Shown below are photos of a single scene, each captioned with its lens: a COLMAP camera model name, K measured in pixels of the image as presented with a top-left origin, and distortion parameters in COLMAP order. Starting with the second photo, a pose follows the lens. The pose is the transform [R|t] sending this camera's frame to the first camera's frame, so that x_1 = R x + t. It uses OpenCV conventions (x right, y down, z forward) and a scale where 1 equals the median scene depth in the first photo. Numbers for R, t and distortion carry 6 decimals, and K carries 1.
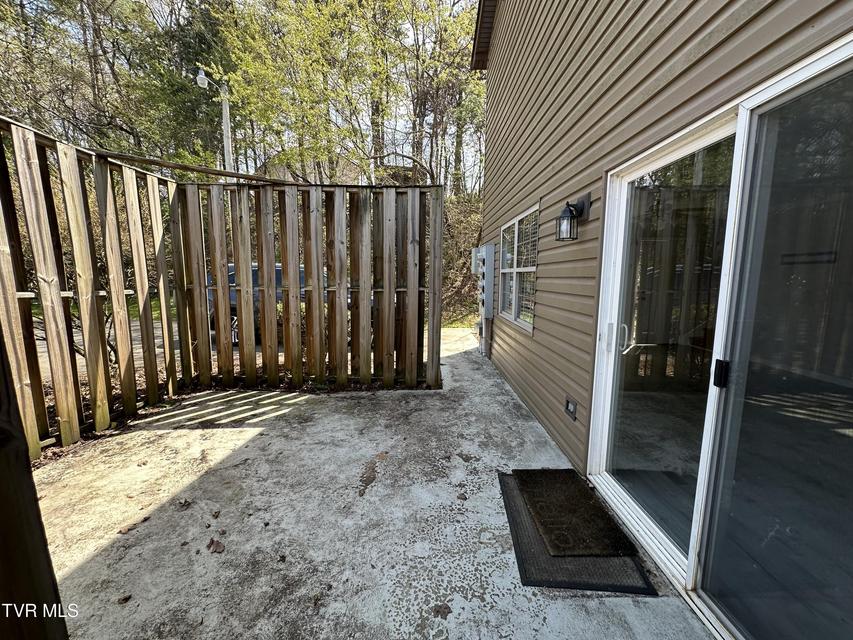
lens RADIAL K [[340.8, 0, 425.9], [0, 340.8, 318.8], [0, 0, 1]] dist [-0.002033, 0.000631]
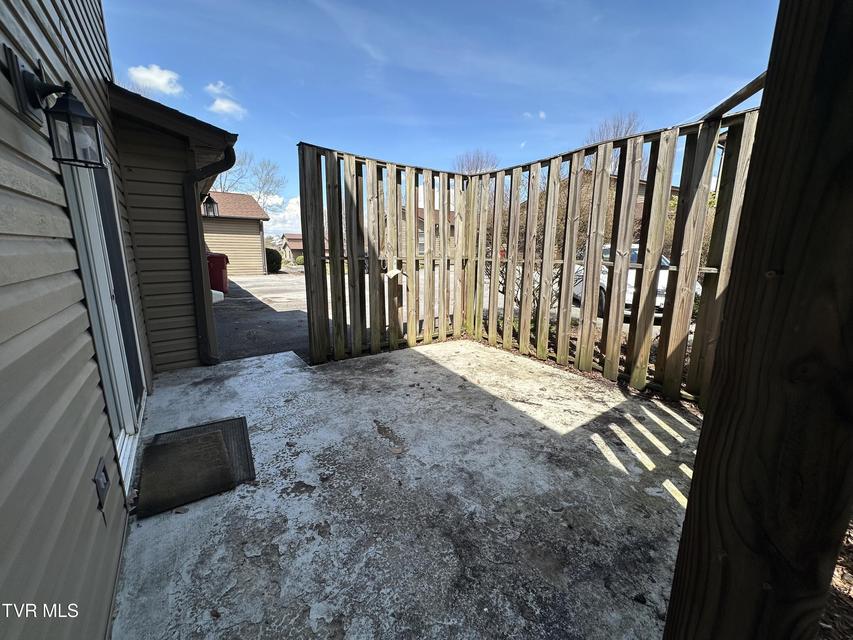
lens RADIAL K [[340.8, 0, 425.9], [0, 340.8, 318.8], [0, 0, 1]] dist [-0.002033, 0.000631]
pose [[-0.810146, 0.103002, -0.577109, 0.253872], [-0.090214, 0.950811, 0.296344, -0.170611], [0.579245, 0.292145, -0.761003, 1.425857]]
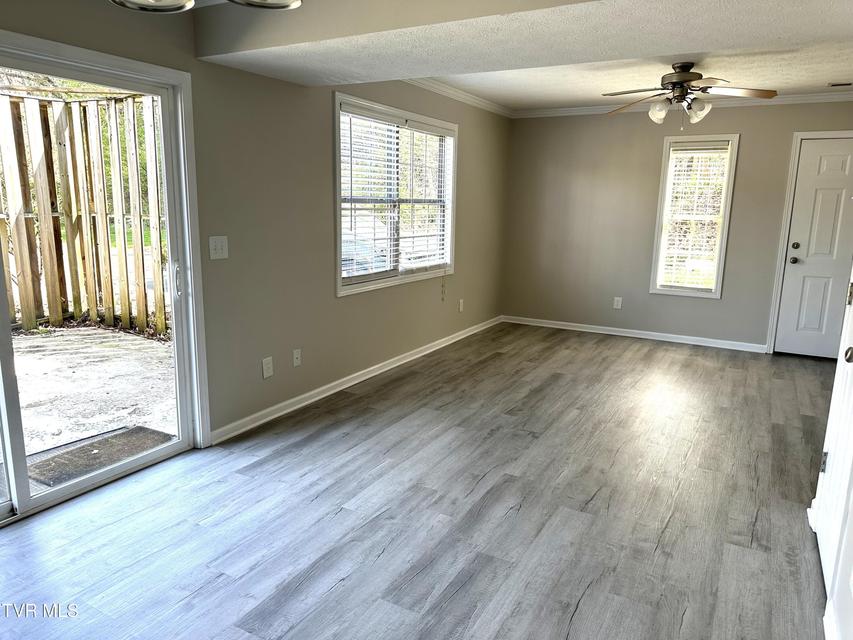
lens RADIAL K [[592.2, 0, 426.5], [0, 592.2, 320.0], [0, 0, 1]] dist [0.037664, -0.004380]
pose [[0.876144, 0.104135, -0.470668, 1.318982], [-0.075237, 0.993963, 0.079860, -0.012140], [0.476142, -0.034557, 0.878689, -0.012729]]
